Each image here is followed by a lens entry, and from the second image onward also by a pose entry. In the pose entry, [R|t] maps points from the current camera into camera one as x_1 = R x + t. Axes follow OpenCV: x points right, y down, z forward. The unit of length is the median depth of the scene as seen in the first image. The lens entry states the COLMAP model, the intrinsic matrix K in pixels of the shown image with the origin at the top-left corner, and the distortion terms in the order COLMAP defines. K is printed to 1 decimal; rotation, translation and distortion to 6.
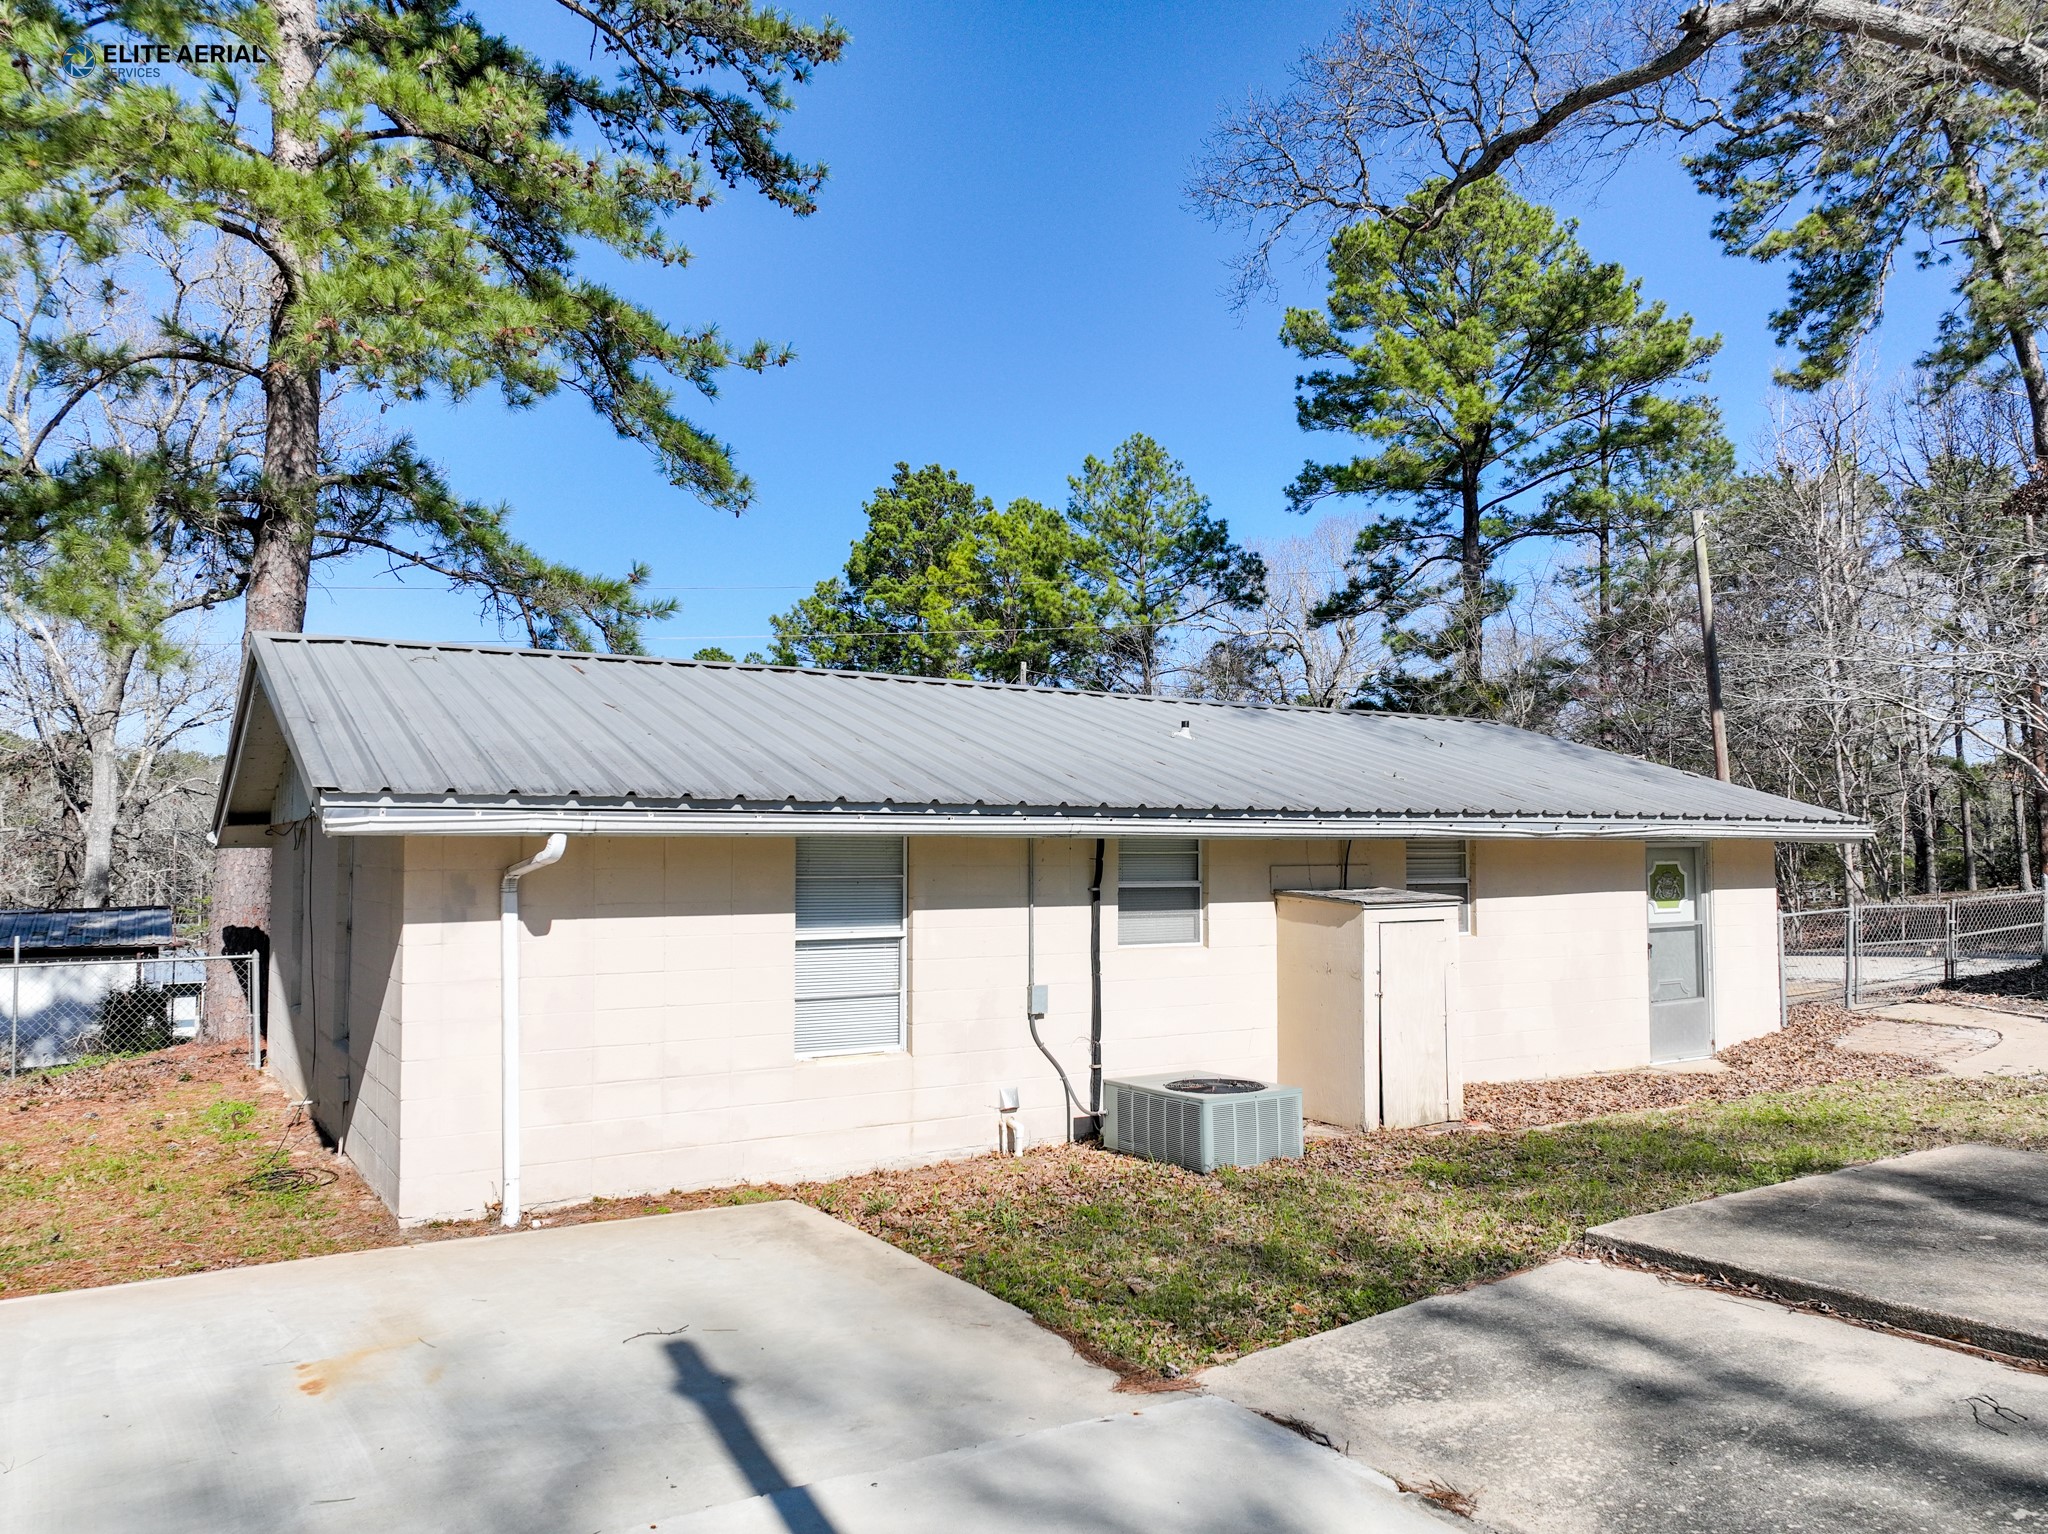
lens RADIAL K [[1471.9, 0, 1024.0], [0, 1471.9, 767.0], [0, 0, 1]] dist [0.006968, 0.007001]
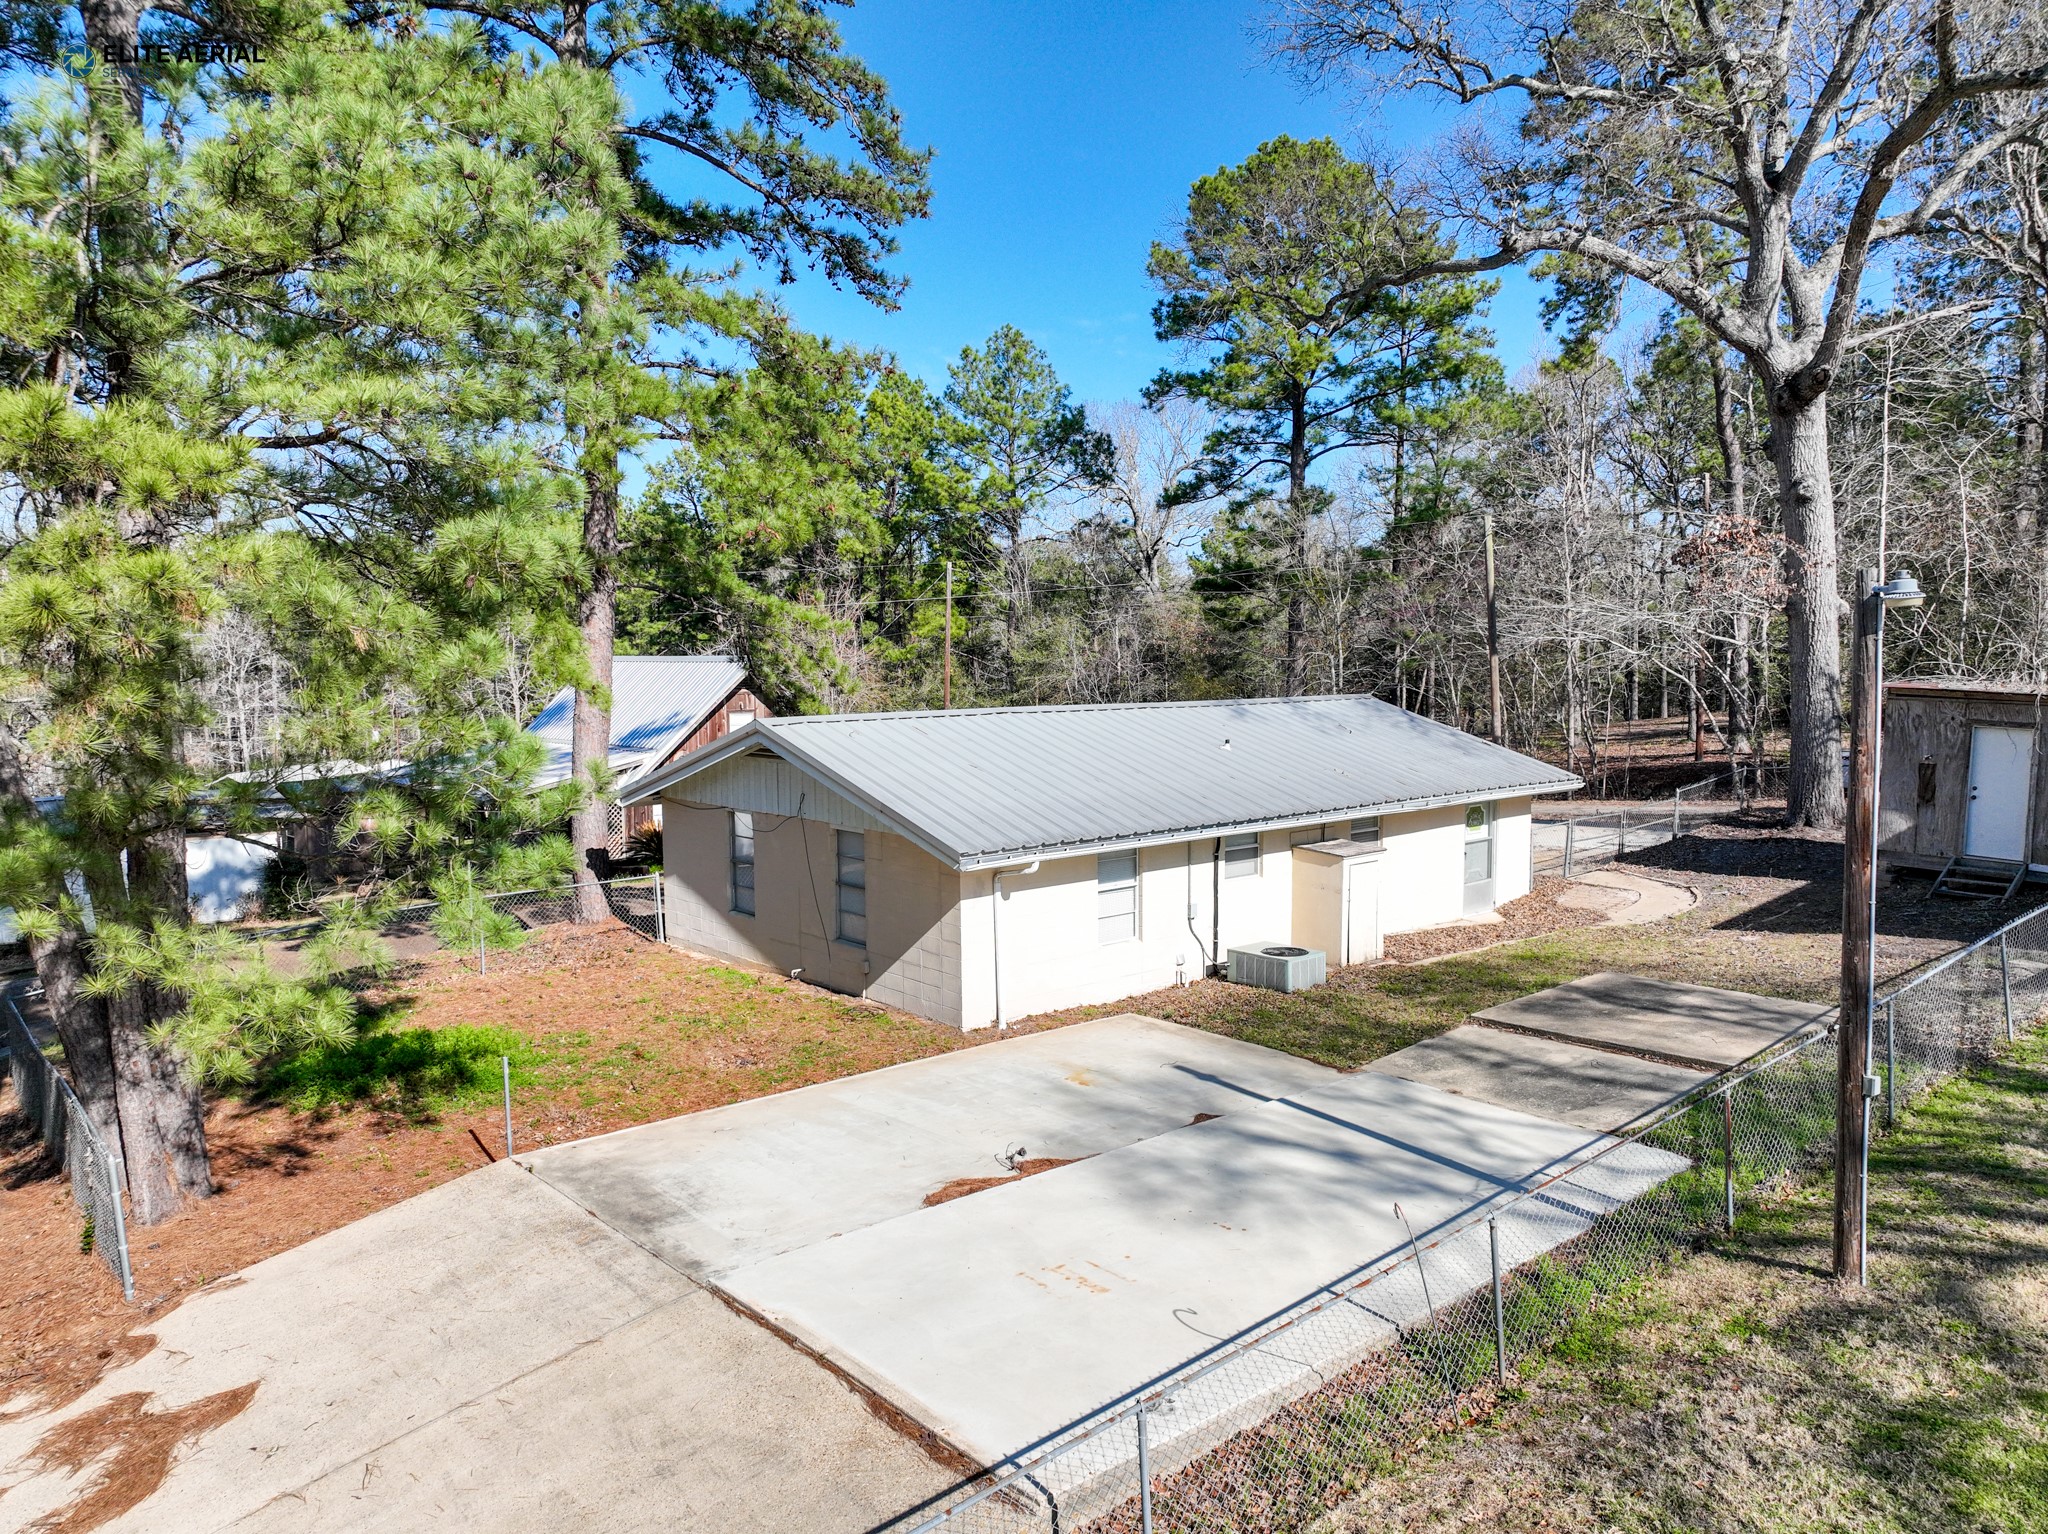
lens RADIAL K [[1436.4, 0, 1024.0], [0, 1436.4, 767.0], [0, 0, 1]] dist [0.003102, 0.003044]
pose [[0.989676, -0.014937, 0.142542, -0.100396], [-0.005146, 0.990210, 0.139491, -0.062971], [-0.143230, -0.138785, 0.979910, -0.176910]]
